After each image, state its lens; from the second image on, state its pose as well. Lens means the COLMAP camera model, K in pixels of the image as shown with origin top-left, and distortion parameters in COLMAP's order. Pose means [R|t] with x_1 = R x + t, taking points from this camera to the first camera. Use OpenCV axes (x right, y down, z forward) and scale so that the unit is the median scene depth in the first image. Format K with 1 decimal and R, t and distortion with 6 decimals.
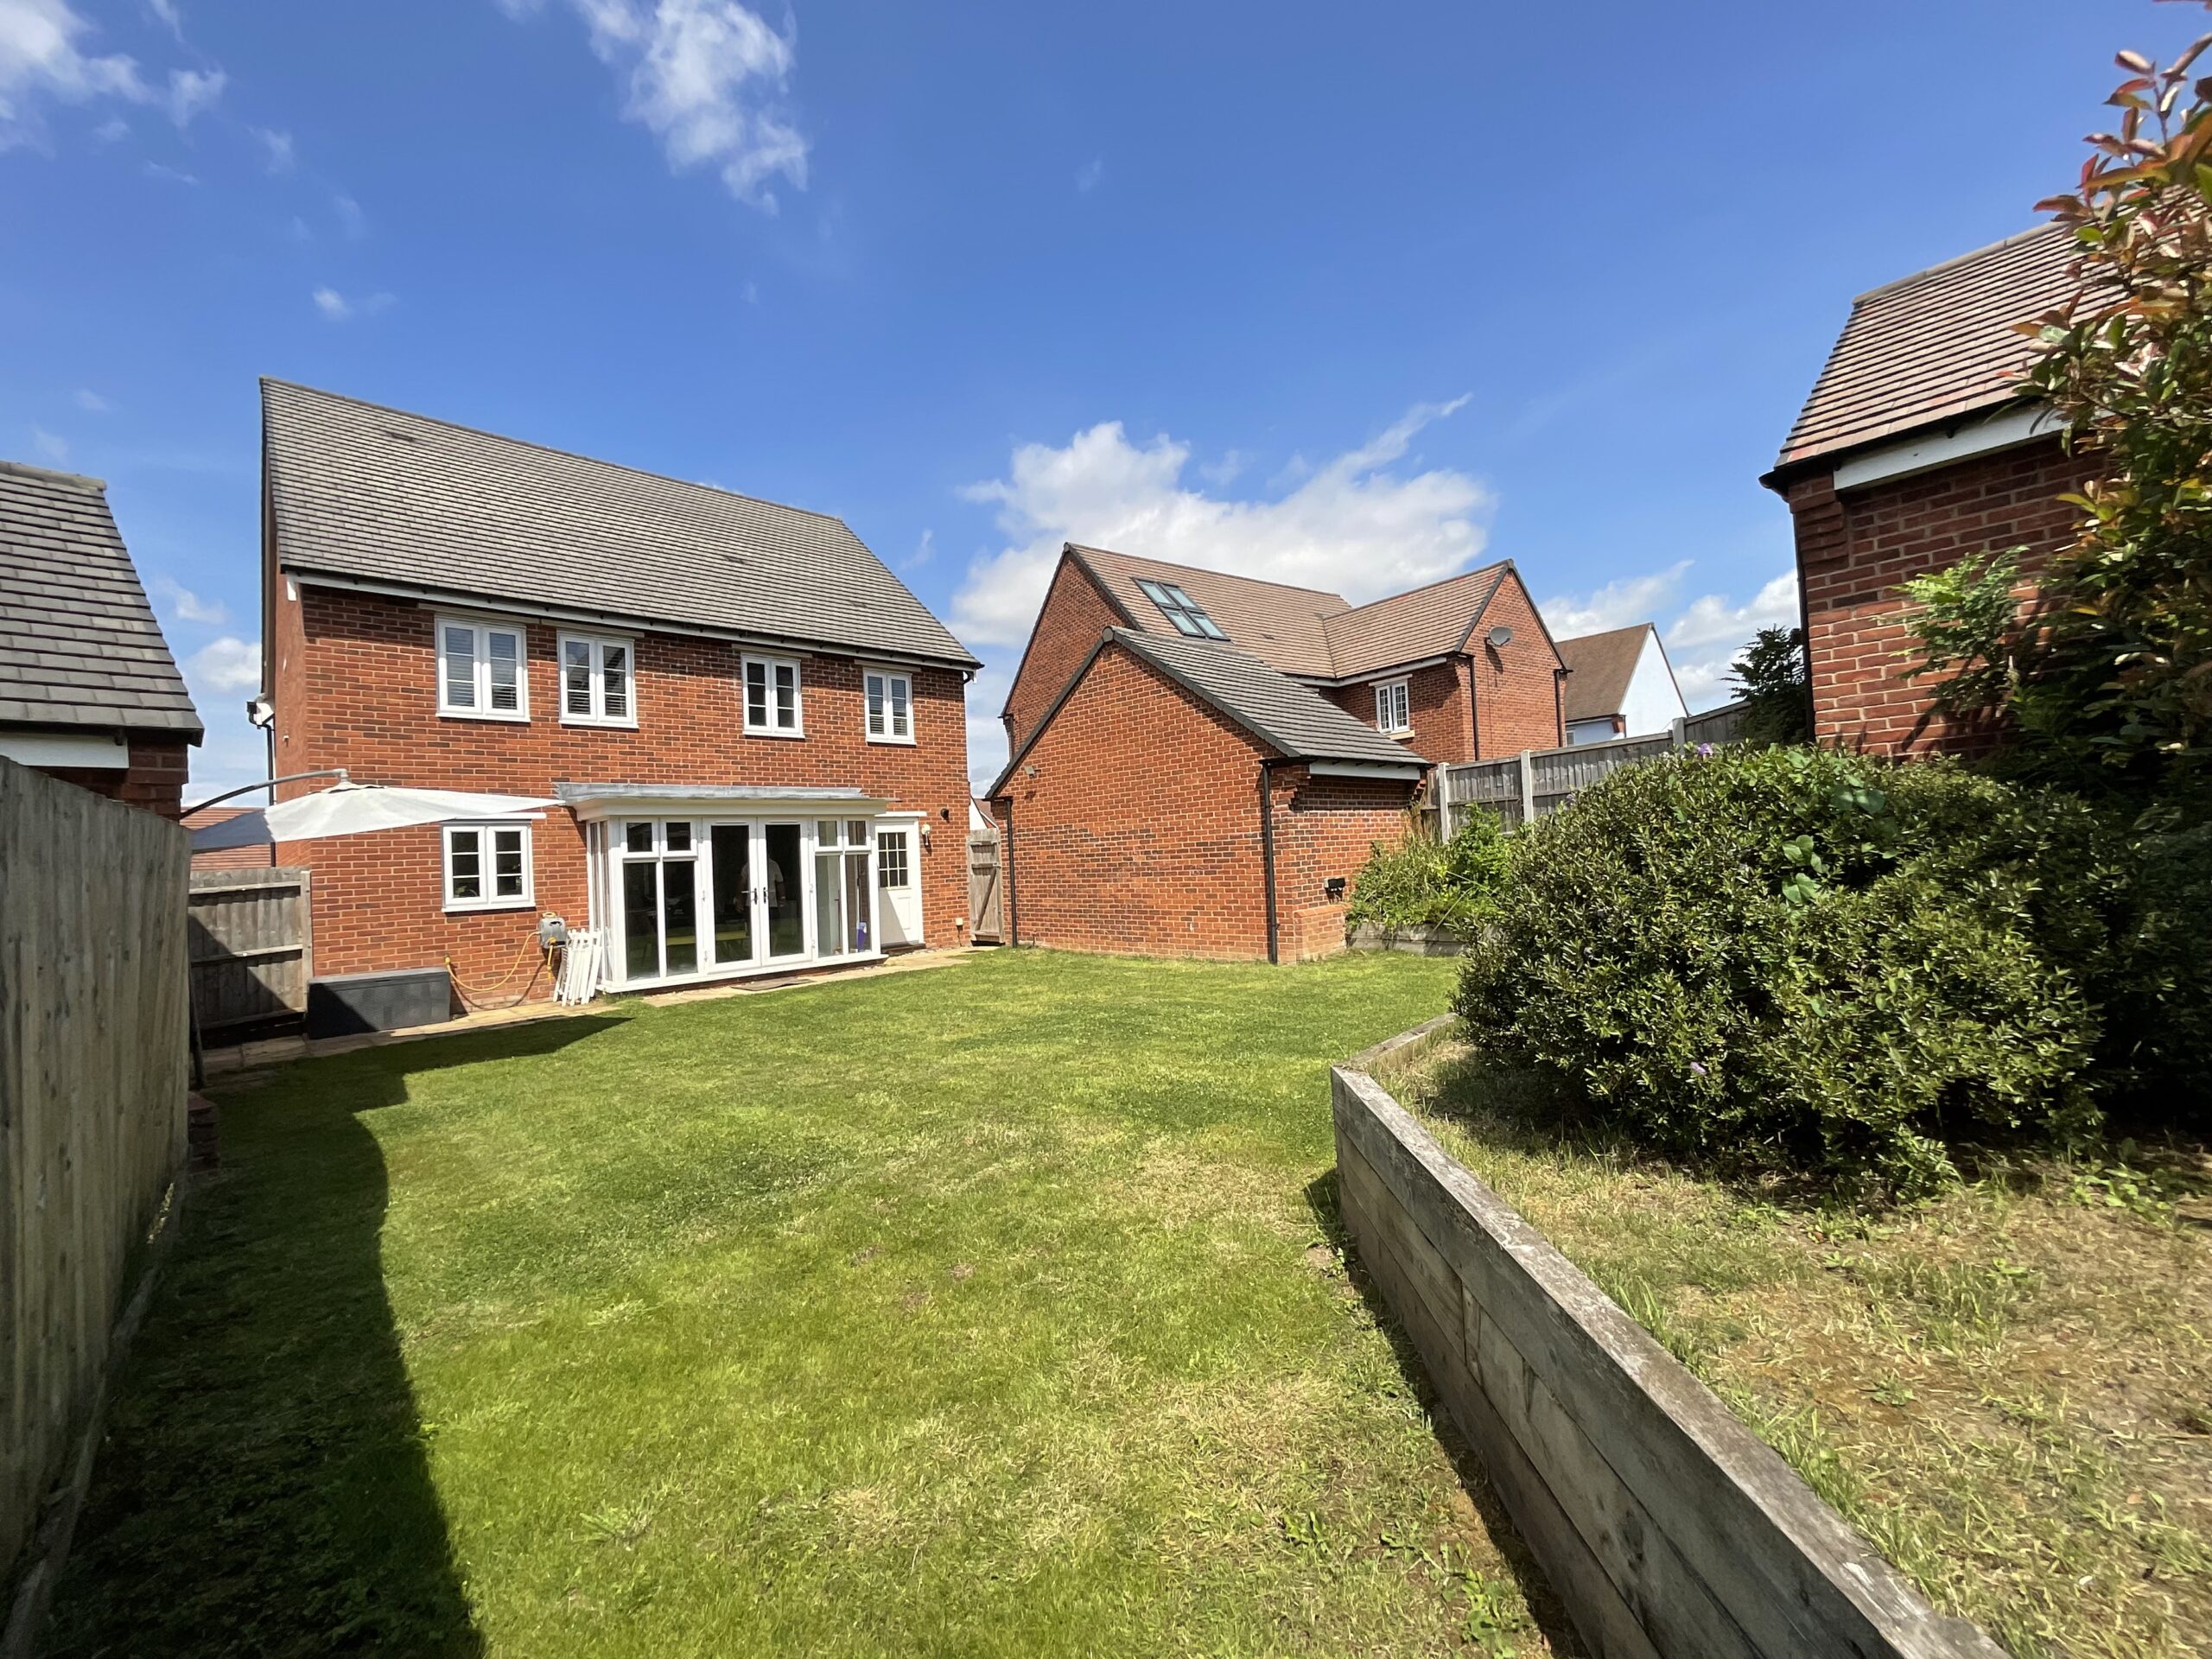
lens RADIAL K [[893.0, 0, 1105.7], [0, 893.0, 833.1], [0, 0, 1]] dist [-0.001376, 0.000090]
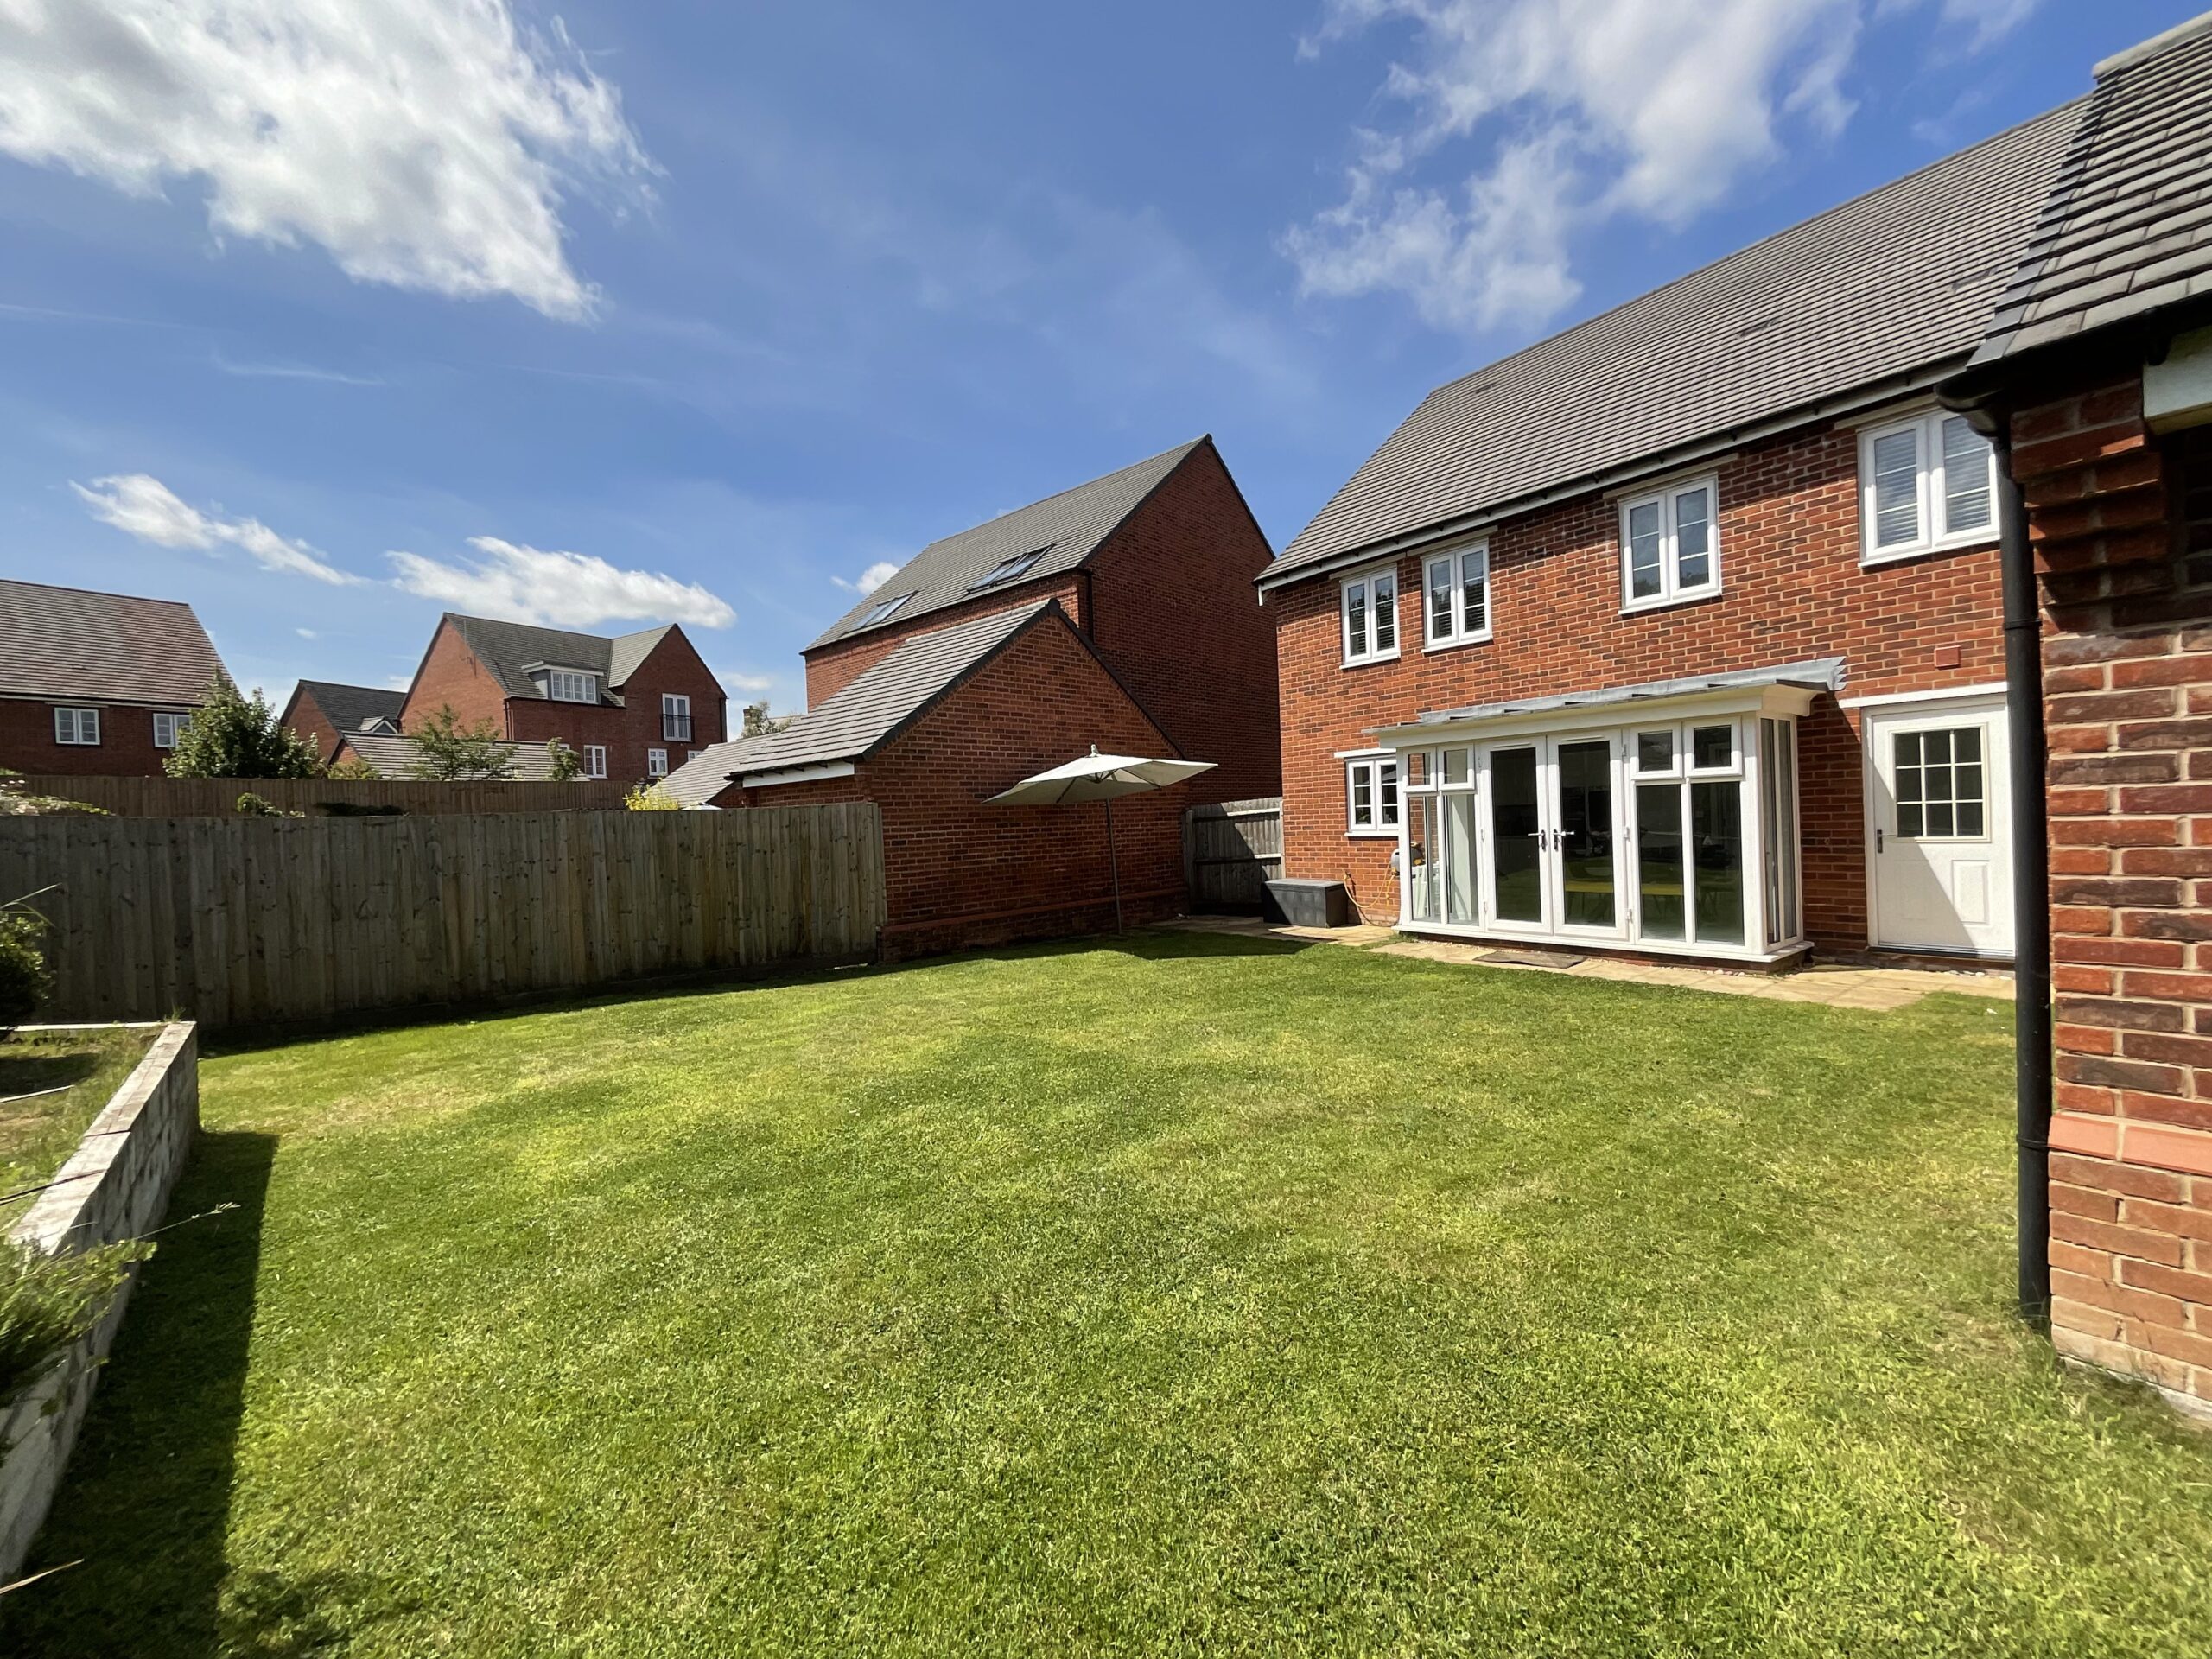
lens RADIAL K [[892.0, 0, 1107.7], [0, 892.0, 831.4], [0, 0, 1]] dist [-0.001991, 0.000335]
pose [[-0.122670, 0.065792, -0.990264, 0.403611], [0.068259, 0.995997, 0.057717, -0.006140], [0.990097, -0.060514, -0.126670, 0.731120]]
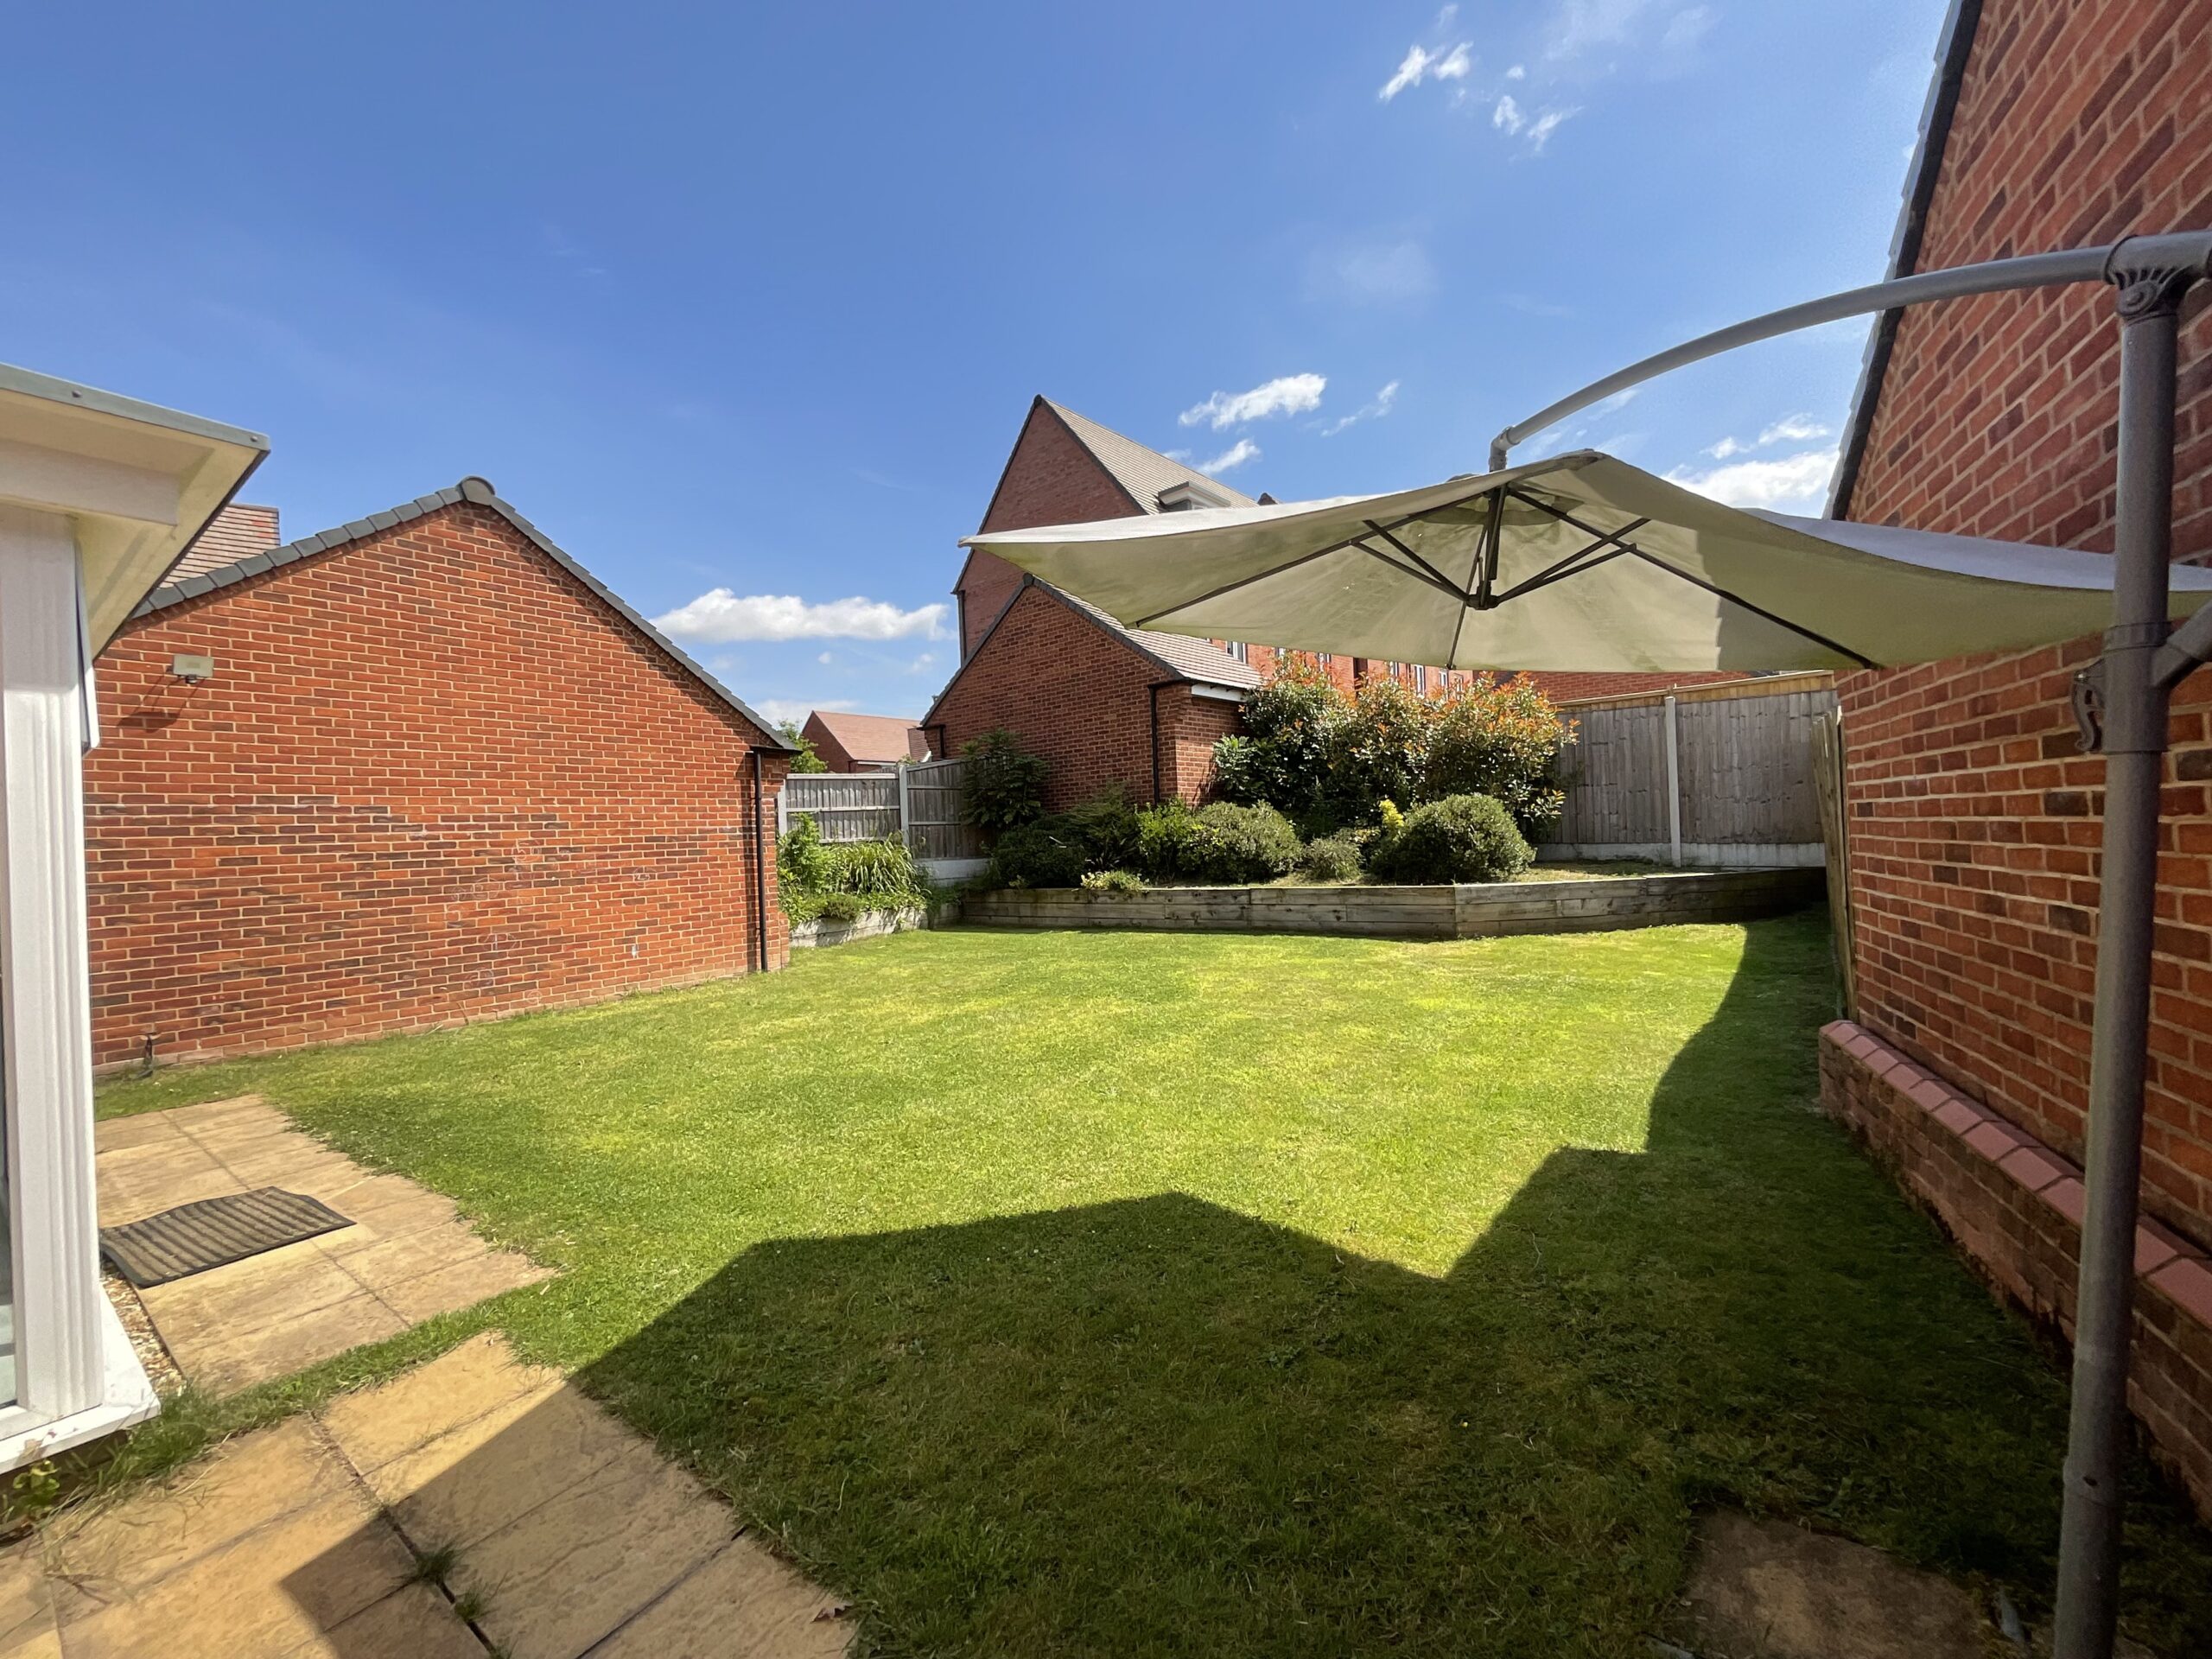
lens RADIAL K [[892.0, 0, 1107.7], [0, 892.0, 831.4], [0, 0, 1]] dist [-0.001991, 0.000335]
pose [[-0.160739, 0.060995, 0.985110, -0.702480], [0.027827, 0.997972, -0.057250, 0.059789], [-0.986605, 0.018210, -0.162110, 0.733997]]
